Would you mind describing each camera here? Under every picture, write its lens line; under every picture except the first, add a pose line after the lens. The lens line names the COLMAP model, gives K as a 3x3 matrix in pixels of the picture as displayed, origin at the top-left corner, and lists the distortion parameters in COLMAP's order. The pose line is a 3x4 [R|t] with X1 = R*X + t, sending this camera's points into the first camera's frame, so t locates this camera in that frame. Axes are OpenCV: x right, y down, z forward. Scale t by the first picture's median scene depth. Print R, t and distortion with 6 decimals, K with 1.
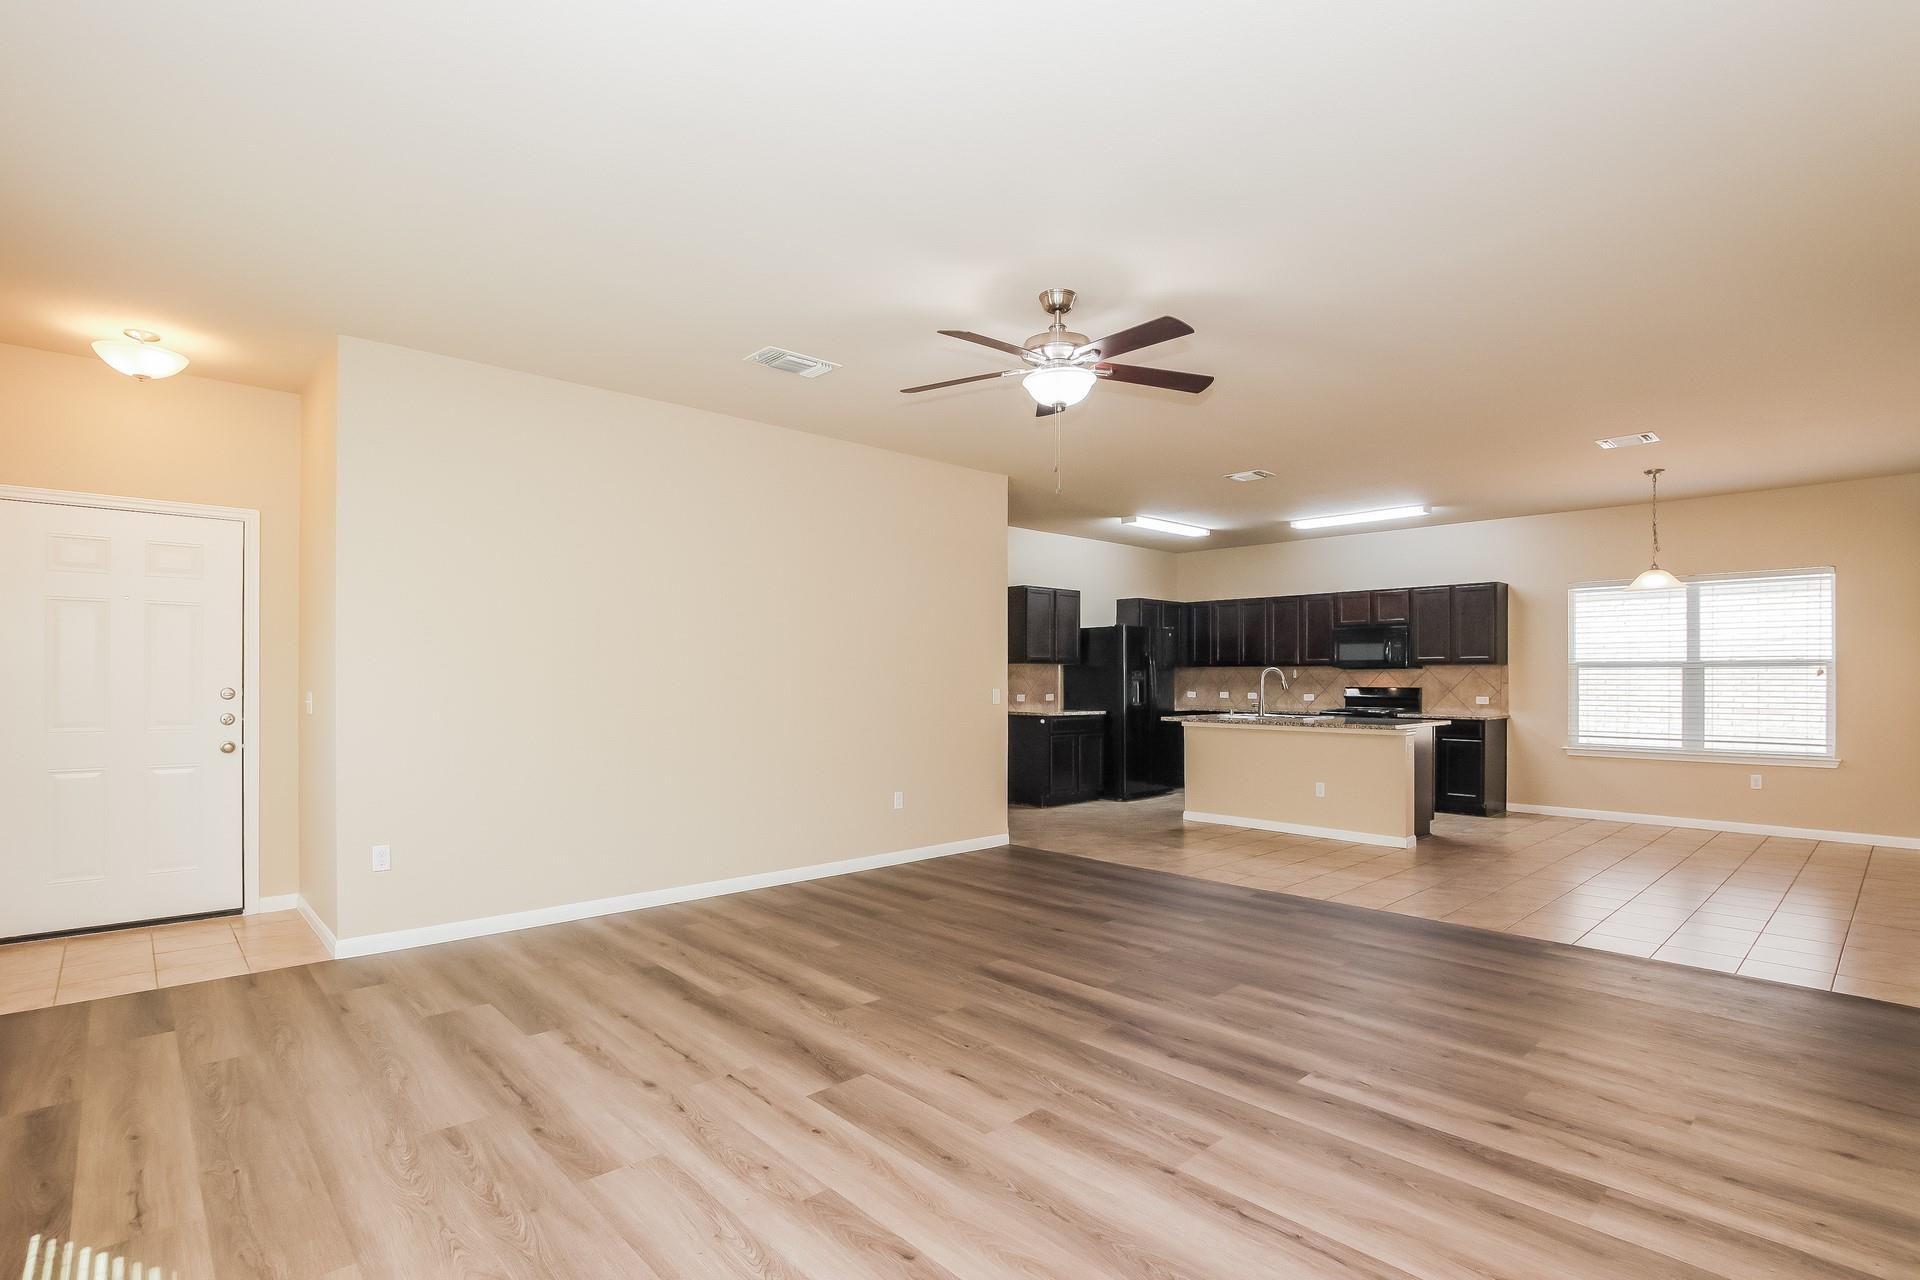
lens RADIAL K [[919.2, 0, 967.4], [0, 919.2, 679.7], [0, 0, 1]] dist [-0.025877, 0.001109]
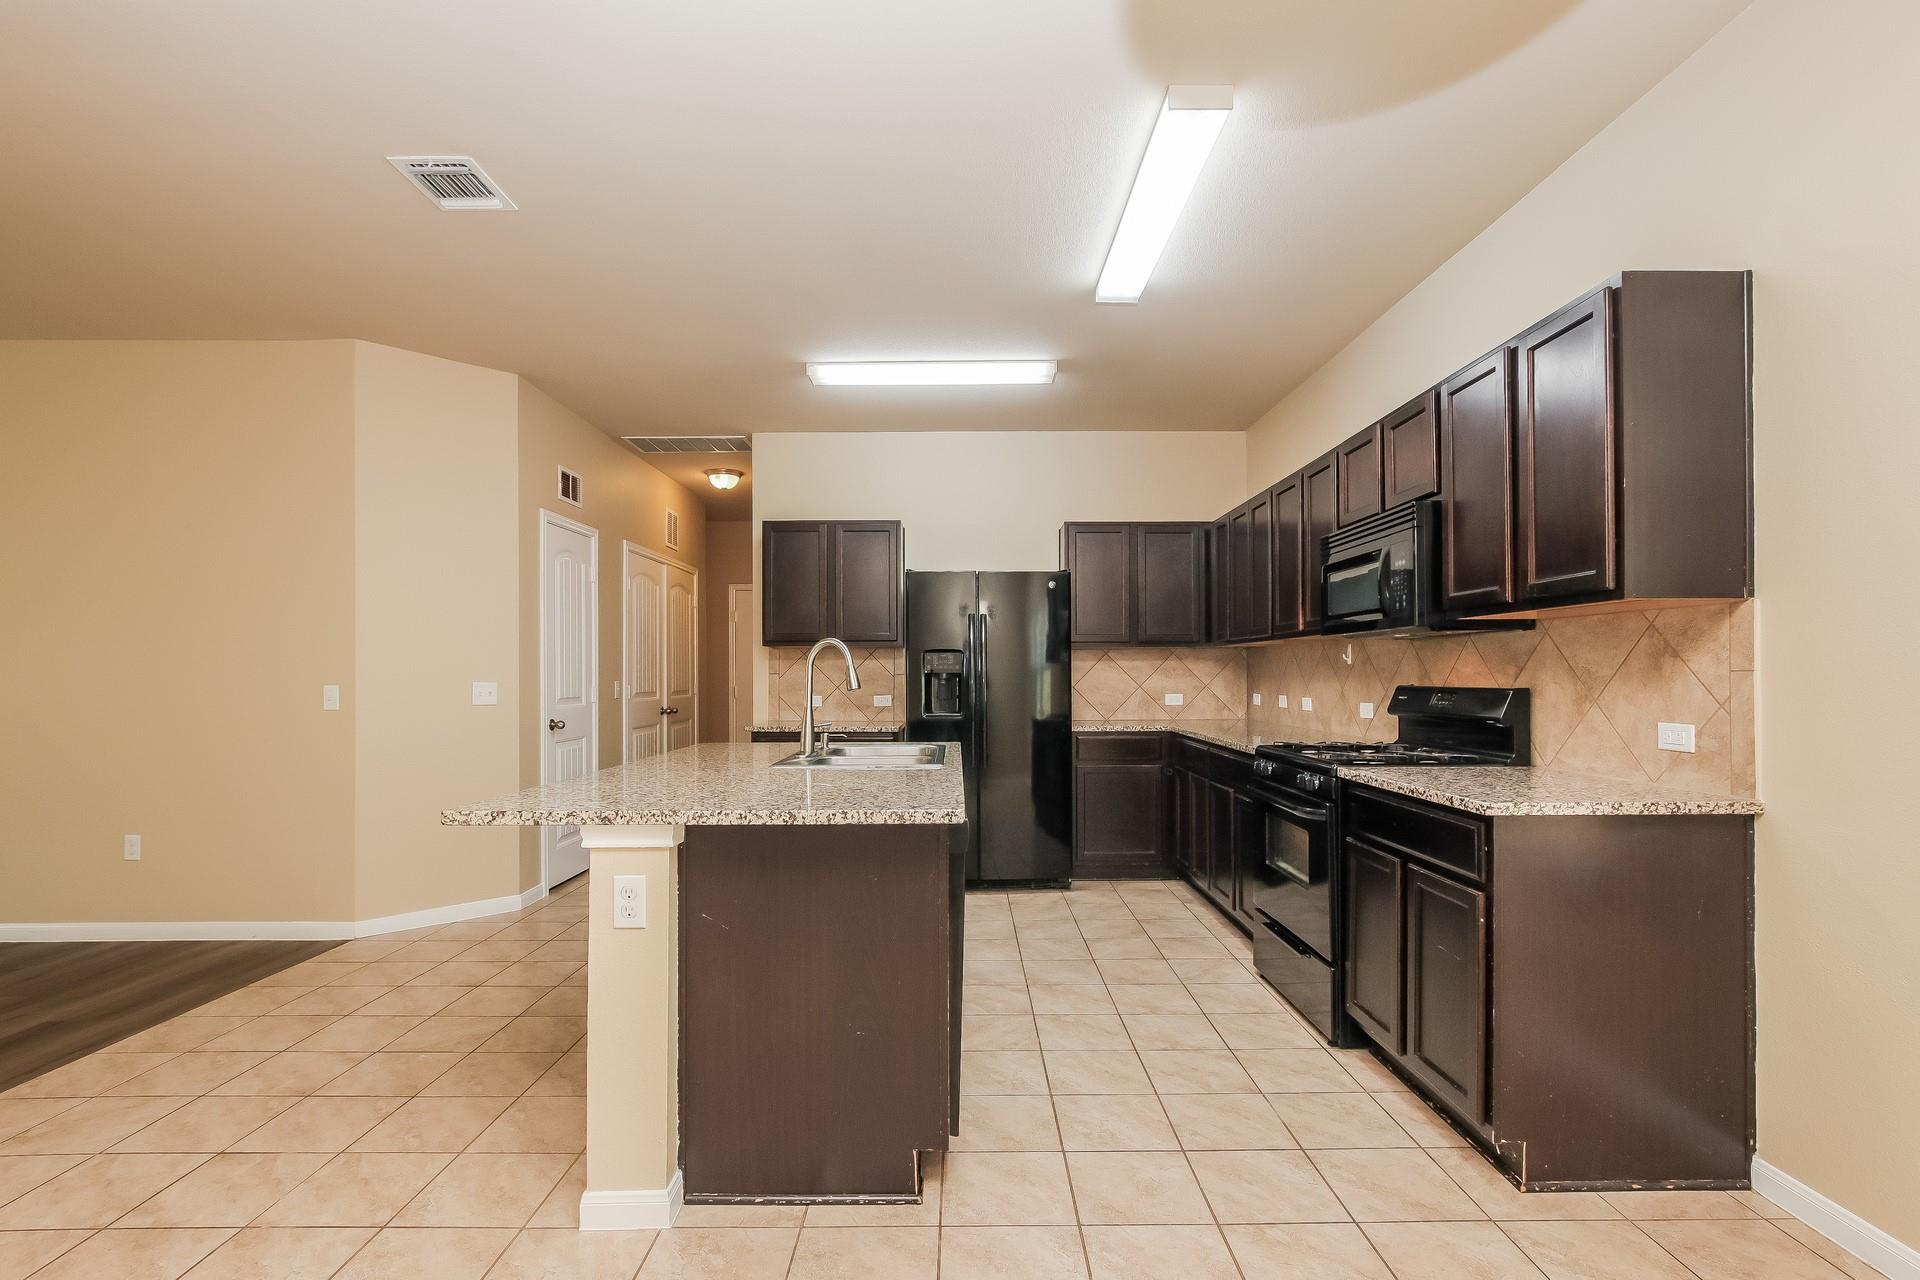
lens RADIAL K [[889.4, 0, 964.0], [0, 889.4, 676.0], [0, 0, 1]] dist [-0.010706, 0.000211]
pose [[0.737554, -0.003260, -0.675280, 0.676154], [0.002104, 0.999995, -0.002529, 0.005857], [0.675285, 0.000445, 0.737557, 0.770479]]
